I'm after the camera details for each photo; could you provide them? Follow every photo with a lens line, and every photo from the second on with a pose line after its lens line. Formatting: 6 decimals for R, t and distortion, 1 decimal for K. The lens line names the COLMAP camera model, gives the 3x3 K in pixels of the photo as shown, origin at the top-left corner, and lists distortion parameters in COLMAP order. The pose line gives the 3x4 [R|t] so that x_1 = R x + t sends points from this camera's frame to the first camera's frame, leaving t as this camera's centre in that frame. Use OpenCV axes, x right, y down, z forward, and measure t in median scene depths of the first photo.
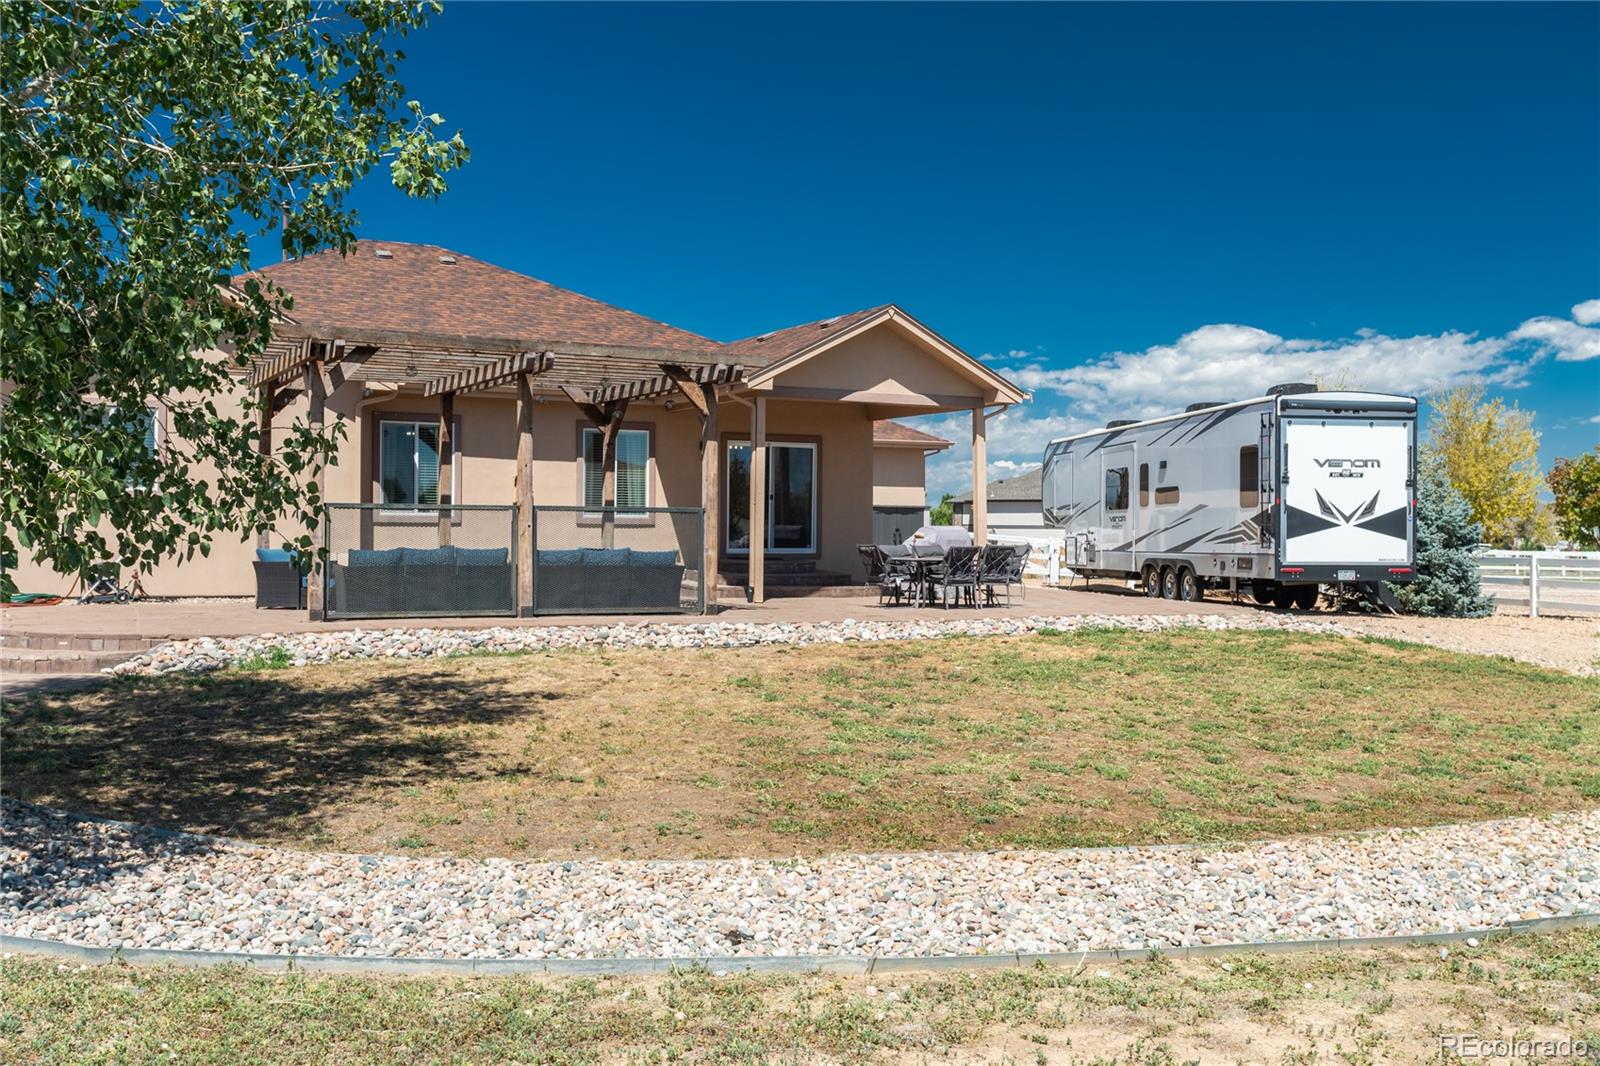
lens RADIAL K [[1549.2, 0, 786.5], [0, 1549.2, 525.2], [0, 0, 1]] dist [0.015240, 0.000000]
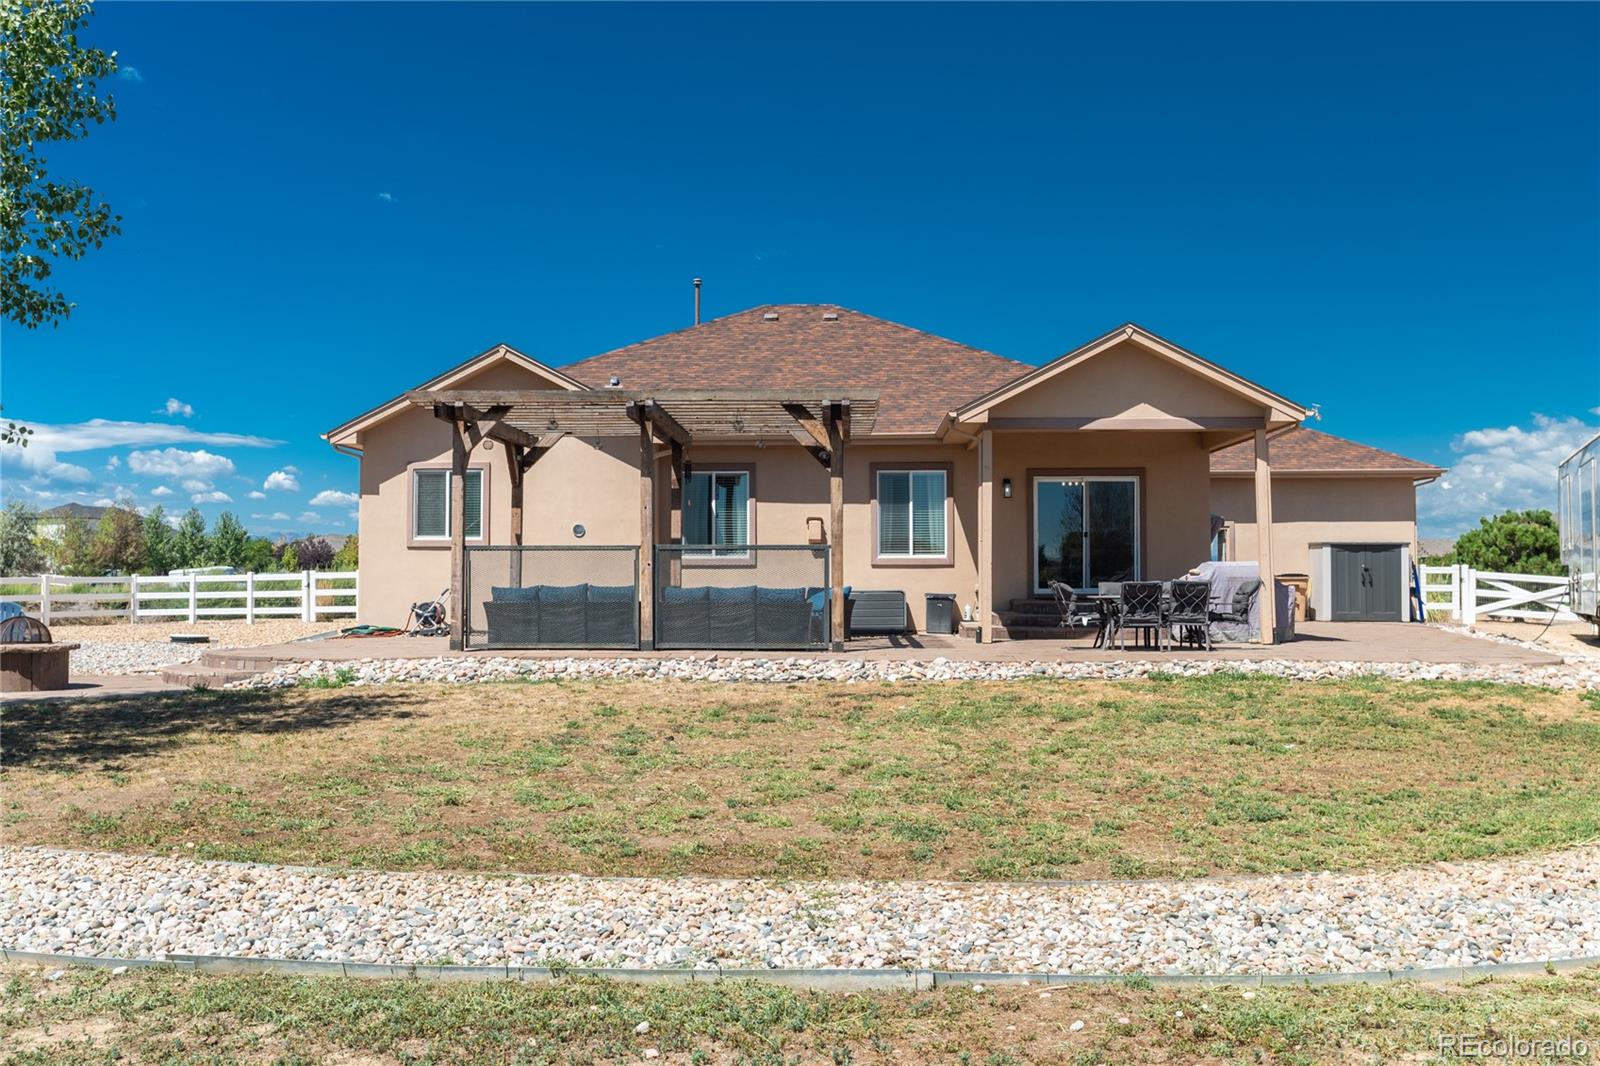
lens RADIAL K [[1549.2, 0, 815.5], [0, 1549.2, 497.9], [0, 0, 1]] dist [0.015240, 0.000000]
pose [[0.872056, -0.034223, -0.488208, 0.328244], [0.009575, 0.998554, -0.052896, 0.009022], [0.489312, 0.041454, 0.871123, 0.092273]]
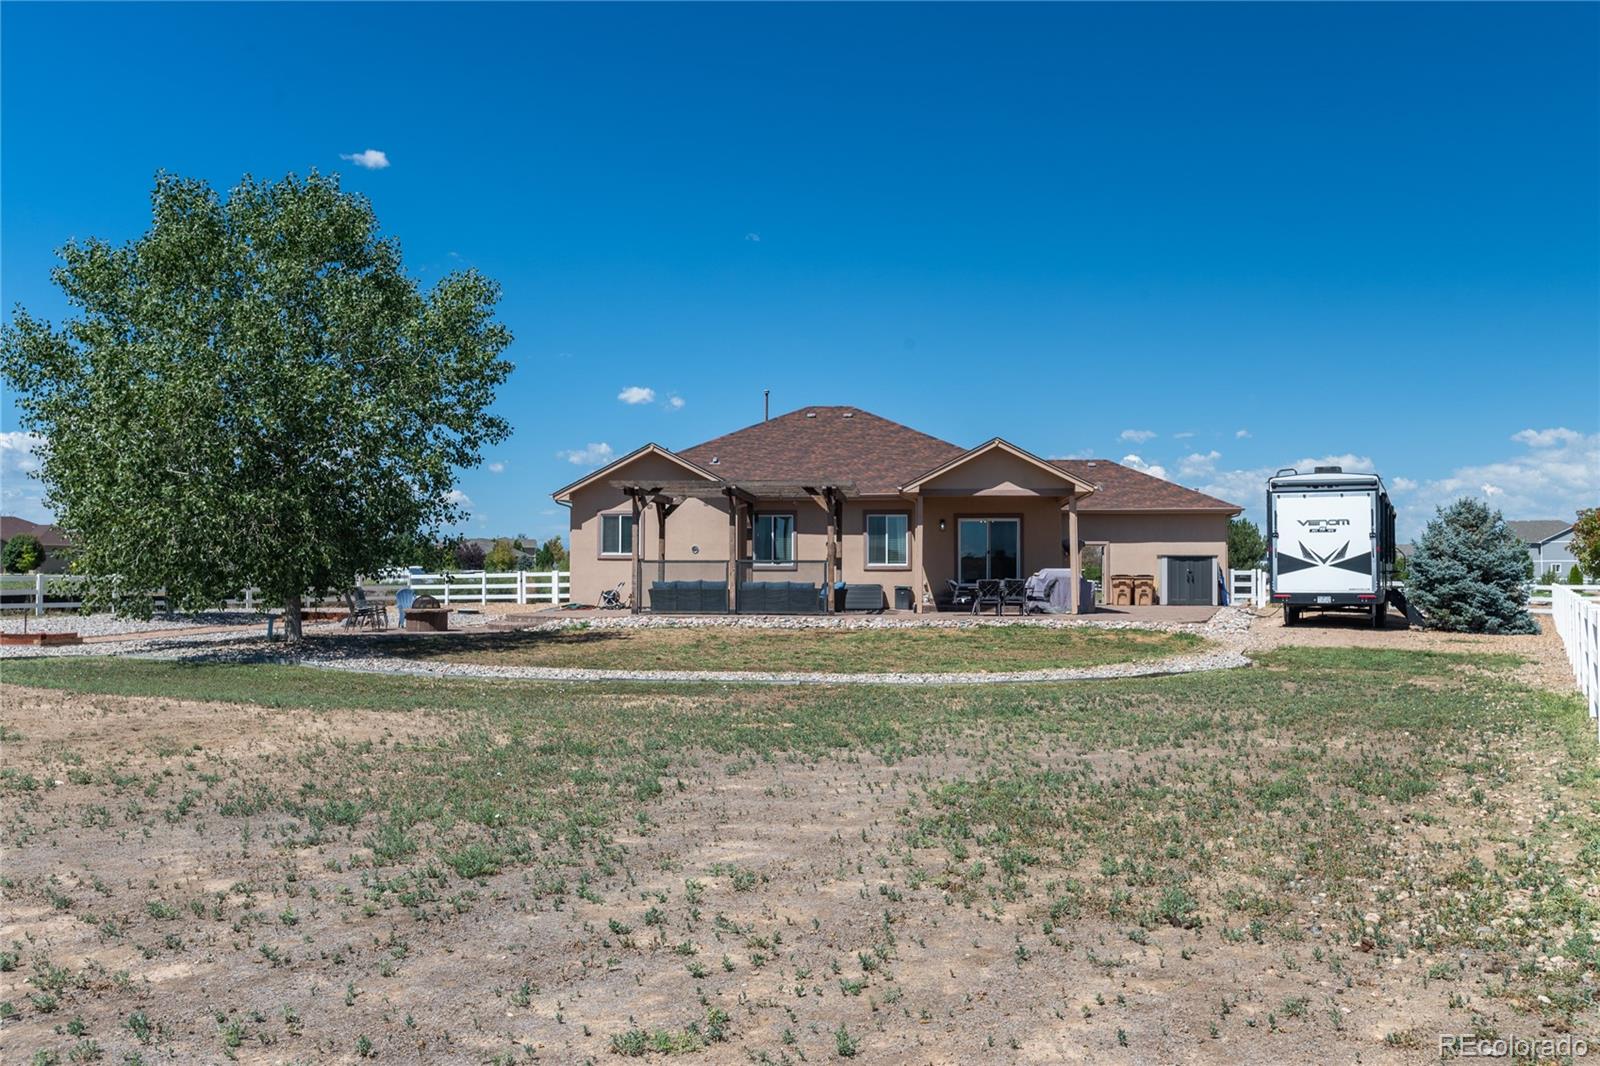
lens RADIAL K [[1415.1, 0, 804.8], [0, 1415.1, 535.5], [0, 0, 1]] dist [0.026371, -0.003526]
pose [[0.838863, -0.022457, -0.543879, 0.675325], [0.007349, 0.999525, -0.029937, 0.008355], [0.544293, 0.021116, 0.838629, -0.378265]]
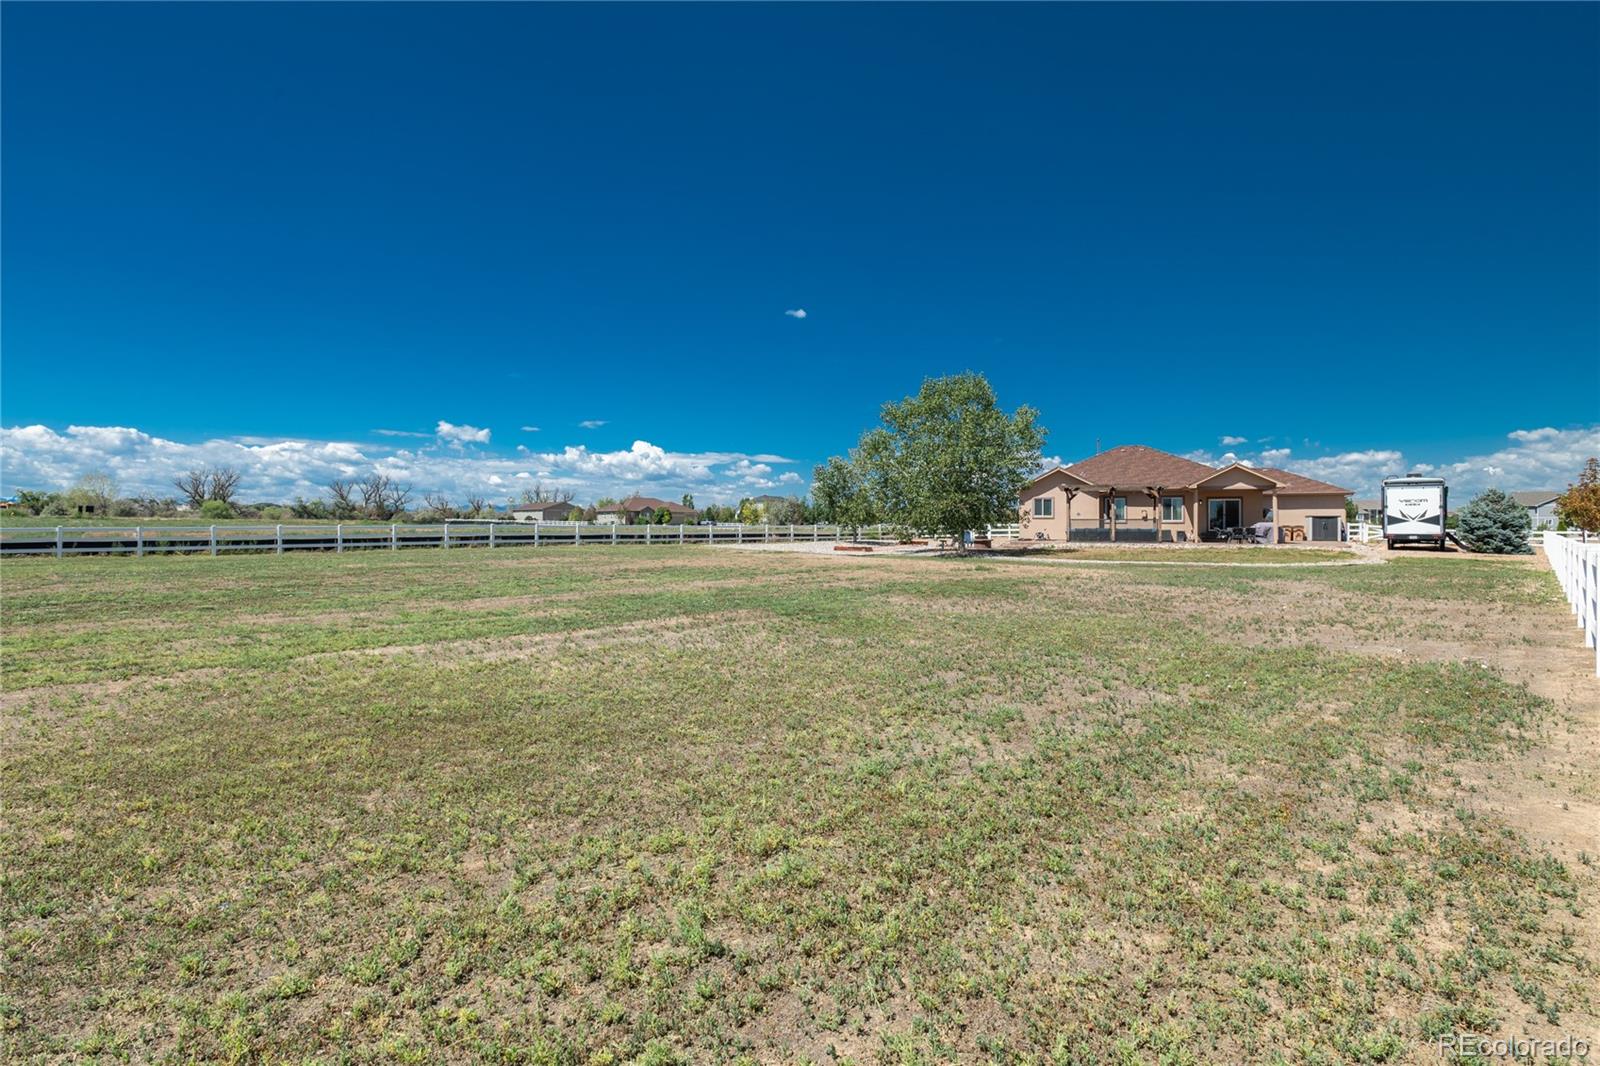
lens RADIAL K [[799.8, 0, 815.0], [0, 799.8, 519.7], [0, 0, 1]] dist [0.029629, -0.004289]
pose [[0.683029, -0.012749, -0.730280, 0.726208], [0.006157, 0.999913, -0.011698, 0.009009], [0.730365, 0.003494, 0.683048, -0.973135]]
